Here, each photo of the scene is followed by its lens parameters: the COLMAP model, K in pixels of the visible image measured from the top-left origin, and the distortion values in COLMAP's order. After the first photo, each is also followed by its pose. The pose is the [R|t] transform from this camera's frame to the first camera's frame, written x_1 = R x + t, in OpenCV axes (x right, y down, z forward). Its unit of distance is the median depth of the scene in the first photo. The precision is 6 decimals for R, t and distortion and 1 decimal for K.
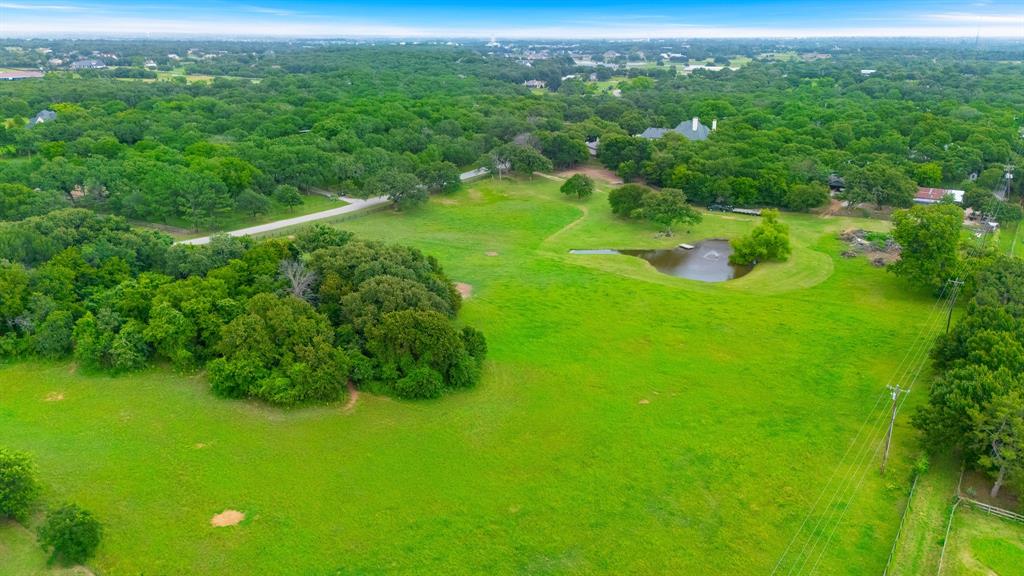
lens RADIAL K [[787.9, 0, 531.5], [0, 787.9, 289.0], [0, 0, 1]] dist [0.094800, -0.114148]
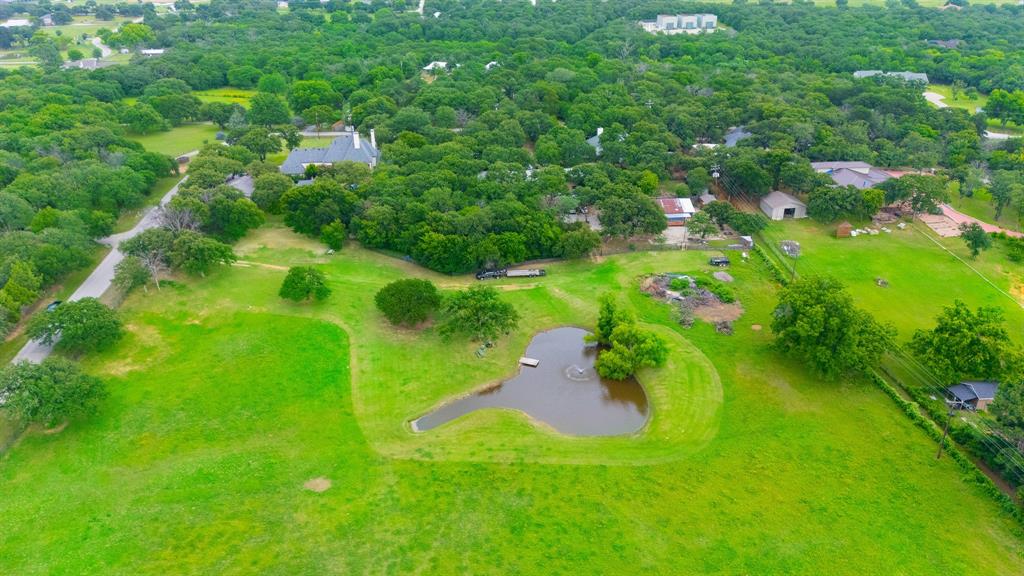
lens RADIAL K [[760.3, 0, 506.8], [0, 760.3, 290.3], [0, 0, 1]] dist [0.088891, -0.089040]
pose [[0.796605, -0.274183, 0.538743, -0.192022], [0.203113, 0.960809, 0.188655, -0.243235], [-0.569355, -0.040858, 0.821076, 0.347413]]
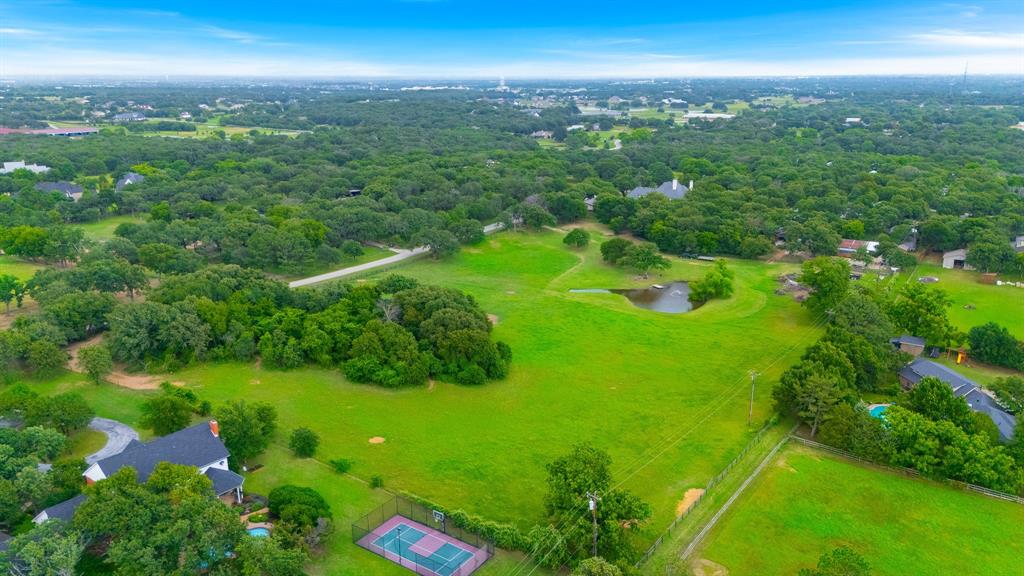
lens RADIAL K [[787.9, 0, 531.5], [0, 787.9, 289.0], [0, 0, 1]] dist [0.094800, -0.114148]
pose [[0.999937, -0.003516, -0.010626, -0.000834], [0.003039, 0.999005, -0.044504, 0.007146], [0.010772, 0.044468, 0.998953, -0.279269]]
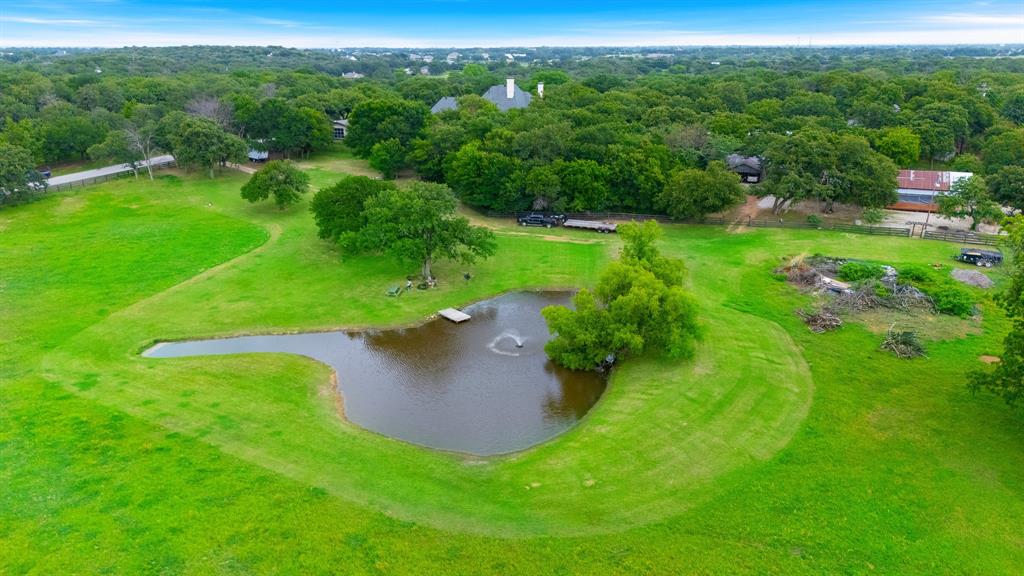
lens RADIAL K [[760.3, 0, 506.8], [0, 760.3, 290.3], [0, 0, 1]] dist [0.088891, -0.089040]
pose [[0.989457, -0.049992, 0.135923, 0.151155], [0.050723, 0.998711, -0.001916, -0.058347], [-0.135652, 0.008790, 0.990718, 0.528917]]
